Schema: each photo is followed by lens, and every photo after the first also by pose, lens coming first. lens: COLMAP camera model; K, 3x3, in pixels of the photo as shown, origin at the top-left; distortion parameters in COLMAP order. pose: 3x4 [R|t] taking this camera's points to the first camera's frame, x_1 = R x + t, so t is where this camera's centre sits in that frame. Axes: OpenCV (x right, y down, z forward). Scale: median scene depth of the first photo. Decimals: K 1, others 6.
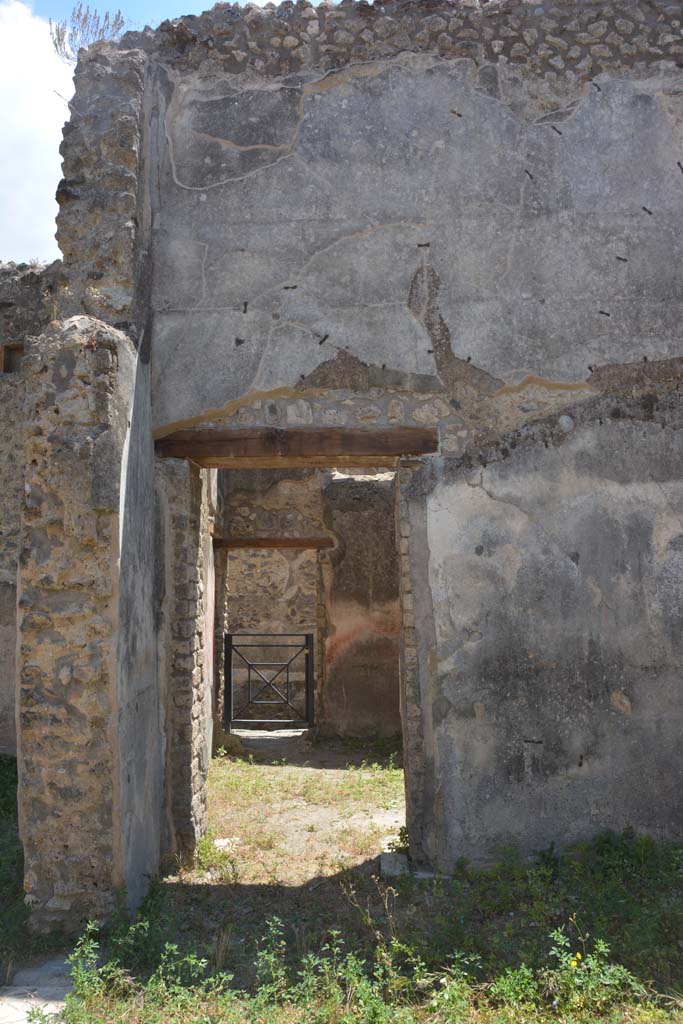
lens RADIAL K [[795.7, 0, 341.5], [0, 795.7, 512.0], [0, 0, 1]] dist [-0.161449, 0.118525]
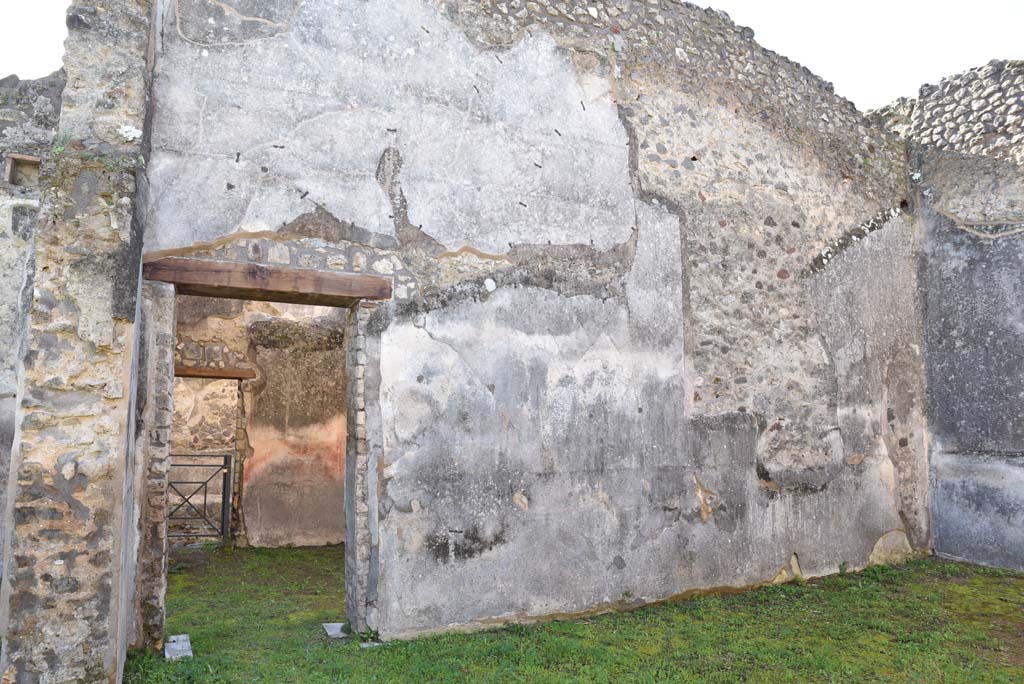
lens RADIAL K [[699.6, 0, 504.7], [0, 699.6, 350.1], [0, 0, 1]] dist [-0.136123, 0.099526]
pose [[0.914447, 0.066368, 0.399226, -0.141906], [-0.057468, 0.997760, -0.034235, 0.031807], [-0.400604, 0.008363, 0.916213, -0.064851]]
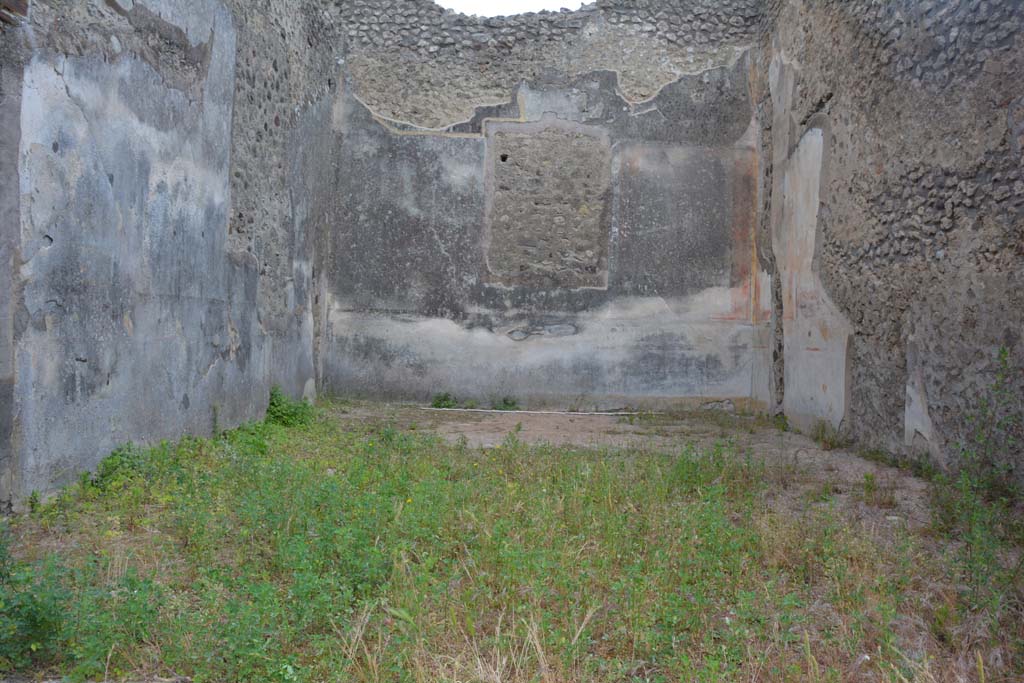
lens RADIAL K [[795.7, 0, 512.4], [0, 795.7, 344.3], [0, 0, 1]] dist [-0.161449, 0.118525]
pose [[0.027320, 0.013878, 0.999530, -0.635888], [-0.121166, 0.992577, -0.010470, 0.207015], [-0.992256, -0.120824, 0.028798, 0.418481]]
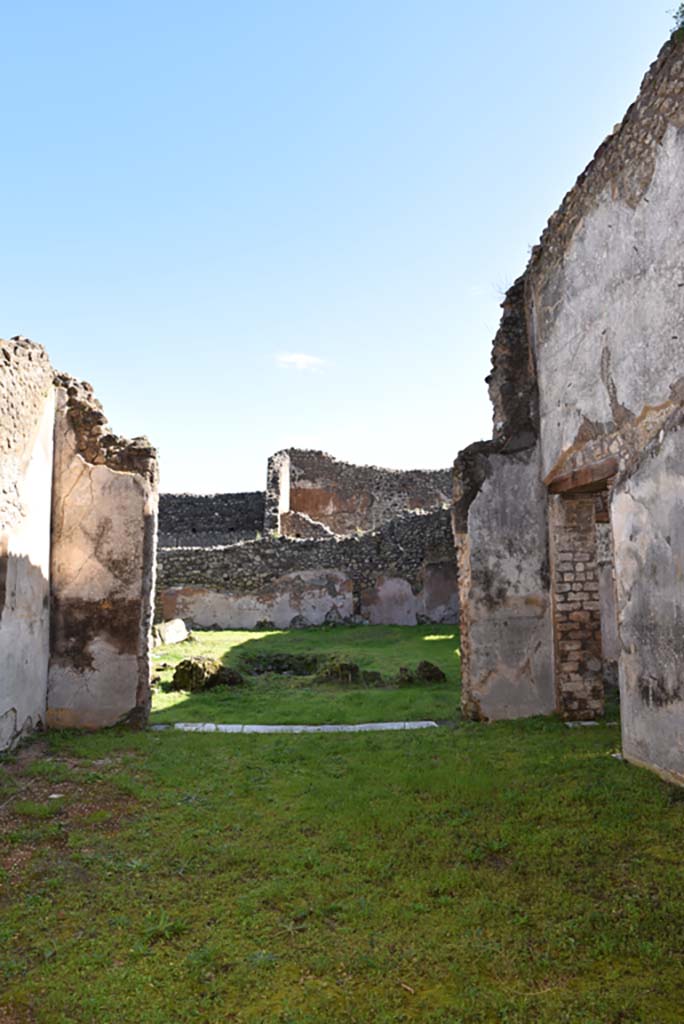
lens RADIAL K [[699.6, 0, 328.6], [0, 699.6, 505.4], [0, 0, 1]] dist [-0.136123, 0.099526]
pose [[0.060967, -0.088812, -0.994181, 1.314426], [0.100832, 0.991486, -0.082388, 0.035432], [0.993034, -0.095223, 0.069403, 0.362278]]
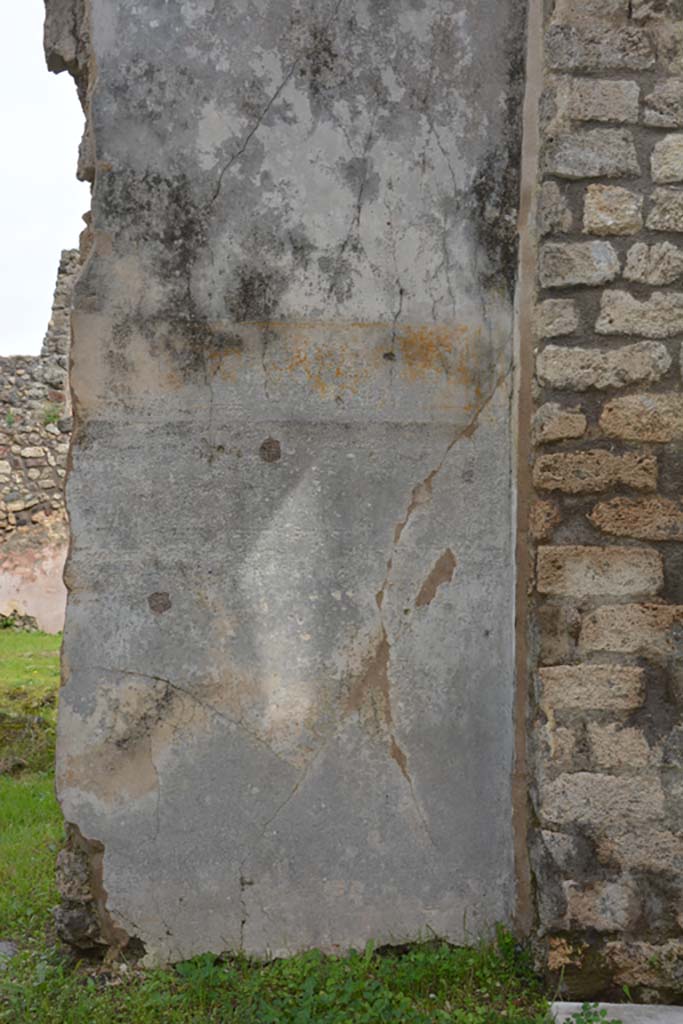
lens RADIAL K [[1188.7, 0, 341.5], [0, 1188.7, 512.0], [0, 0, 1]] dist [0.008748, 0.285336]
pose [[0.051416, -0.054738, -0.997176, 0.293923], [0.062594, 0.996710, -0.051485, 0.264686], [0.996714, -0.059770, 0.054674, 0.837851]]
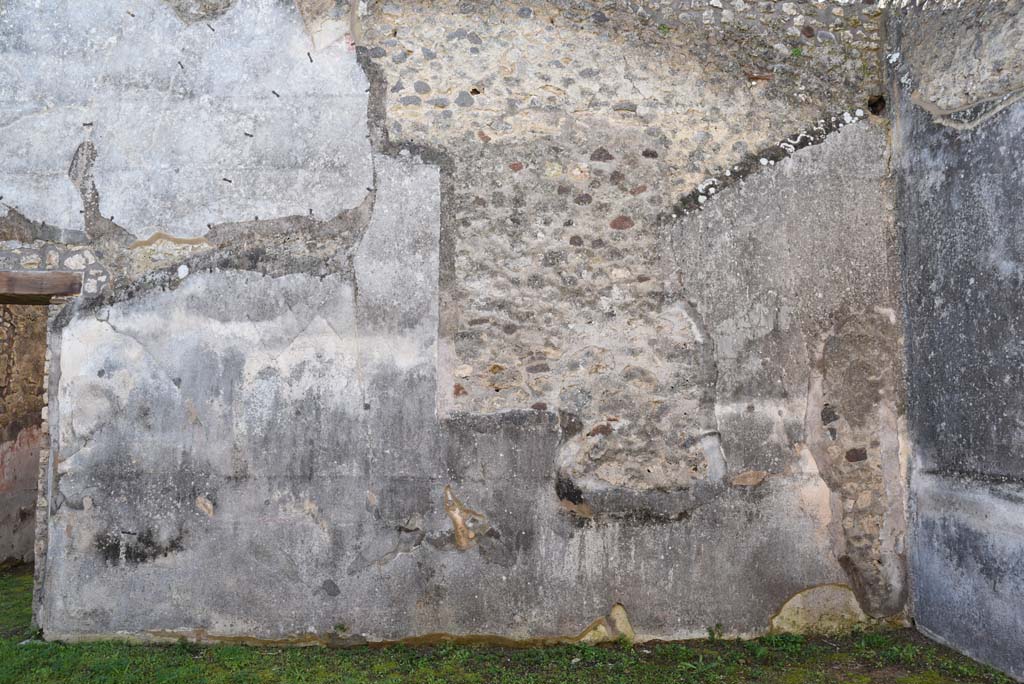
lens RADIAL K [[699.6, 0, 504.7], [0, 699.6, 350.1], [0, 0, 1]] dist [-0.136123, 0.099526]
pose [[0.999496, 0.030244, 0.009625, 0.756181], [-0.030053, 0.999360, -0.019388, 0.013343], [-0.010205, 0.019089, 0.999766, -0.051237]]
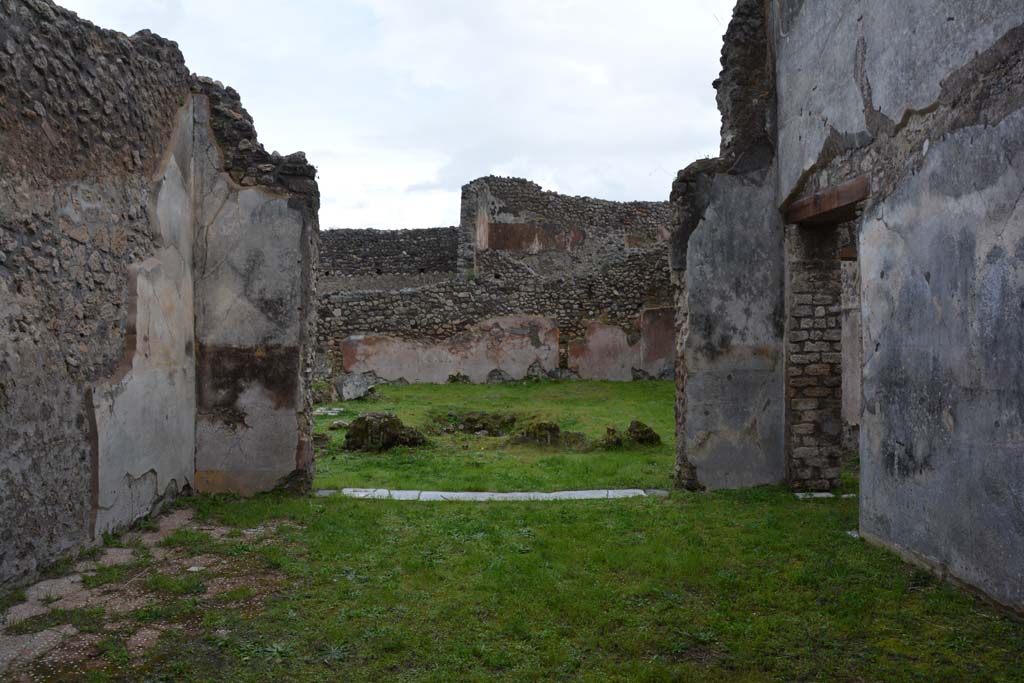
lens RADIAL K [[795.7, 0, 512.4], [0, 795.7, 344.3], [0, 0, 1]] dist [-0.161449, 0.118525]
pose [[0.027424, 0.034184, -0.999039, 1.246765], [0.095290, 0.994775, 0.036654, 0.054724], [0.995072, -0.096204, 0.024024, 0.400892]]
